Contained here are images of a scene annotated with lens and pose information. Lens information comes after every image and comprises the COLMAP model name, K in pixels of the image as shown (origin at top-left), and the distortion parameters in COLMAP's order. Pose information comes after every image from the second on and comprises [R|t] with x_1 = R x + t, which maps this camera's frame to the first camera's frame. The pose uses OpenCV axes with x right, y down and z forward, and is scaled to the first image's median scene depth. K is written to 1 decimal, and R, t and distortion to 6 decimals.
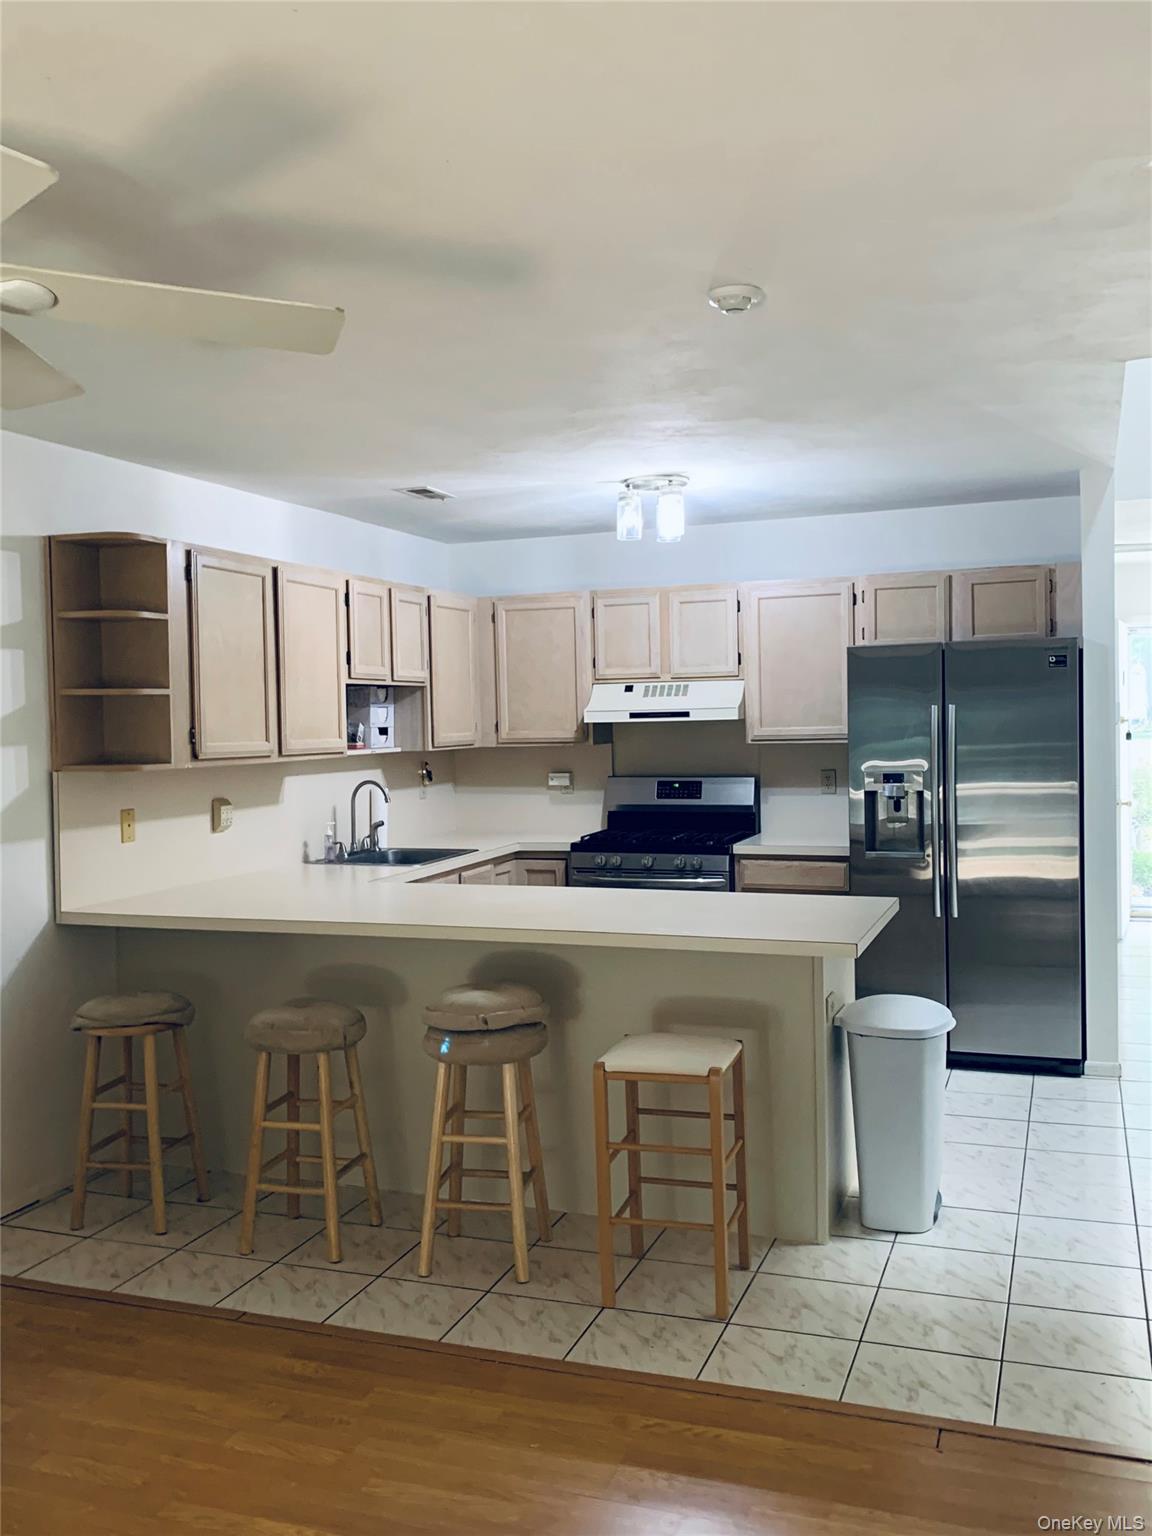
lens RADIAL K [[1397.8, 0, 576.0], [0, 1397.8, 768.0], [0, 0, 1]] dist [0.006408, -0.001612]
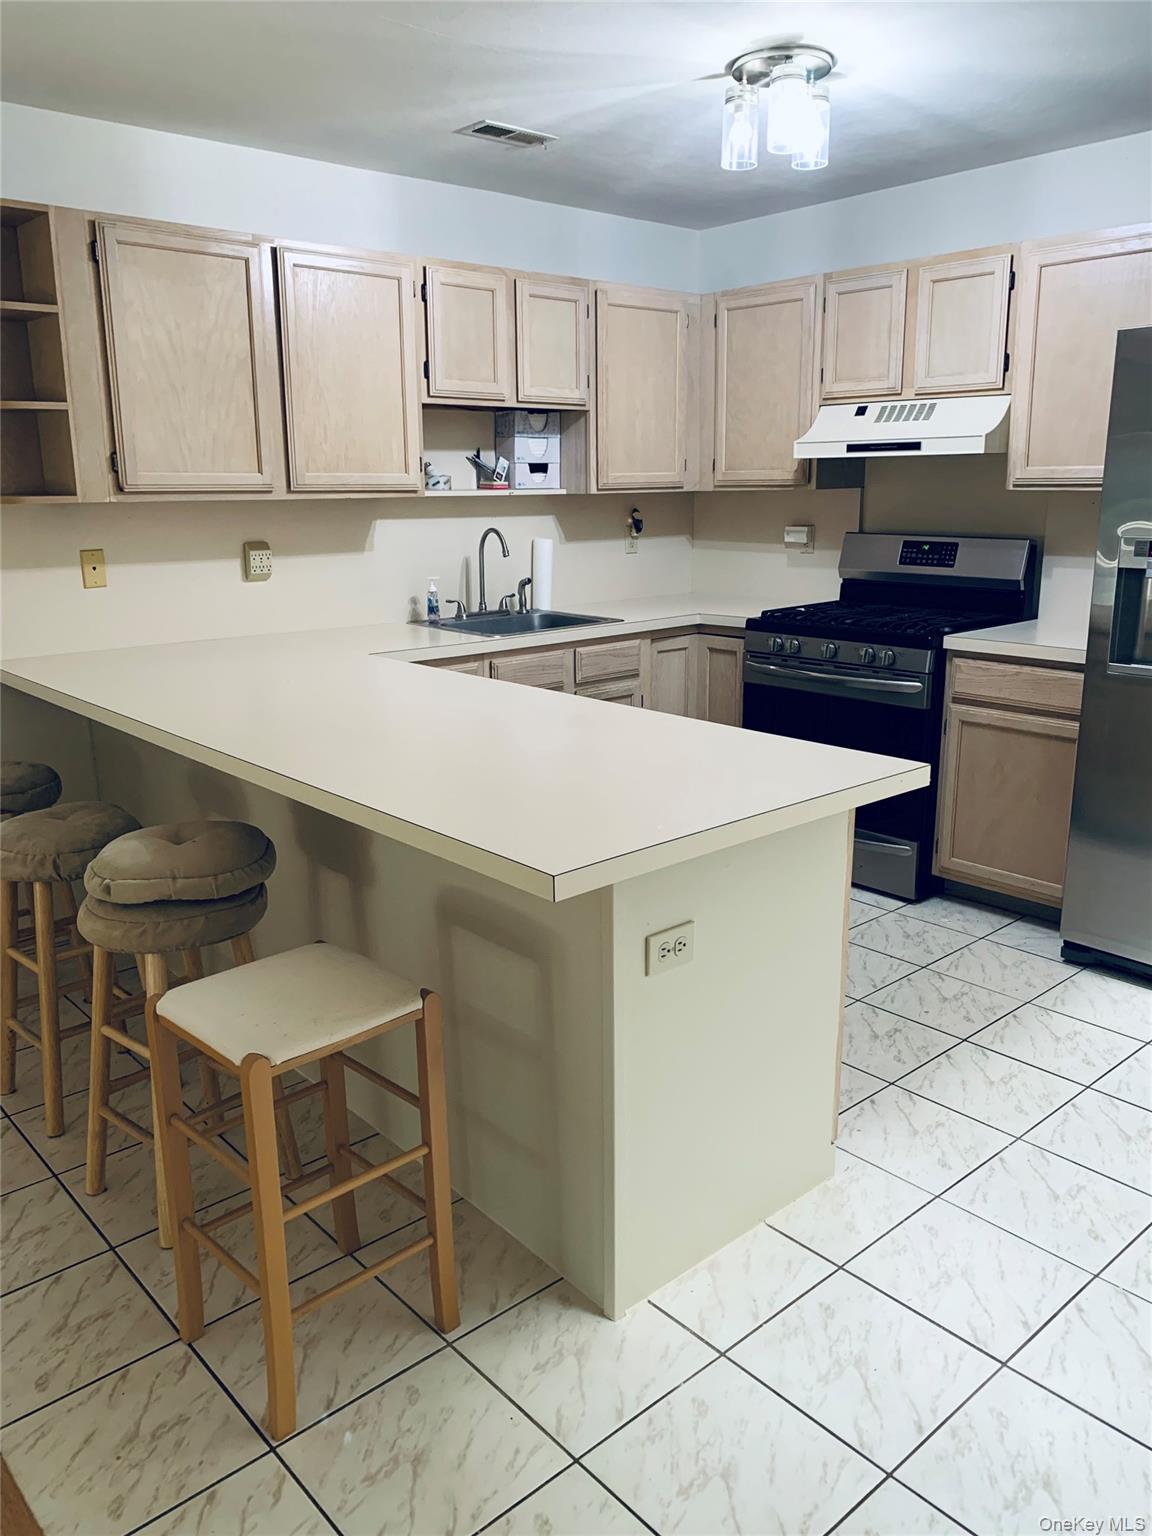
lens RADIAL K [[1205.9, 0, 576.0], [0, 1205.9, 768.0], [0, 0, 1]] dist [0.004206, -0.009519]
pose [[0.871541, 0.123513, -0.474511, 0.240915], [-0.026092, 0.978064, 0.206662, -0.000568], [0.489628, -0.167733, 0.855646, 0.368996]]
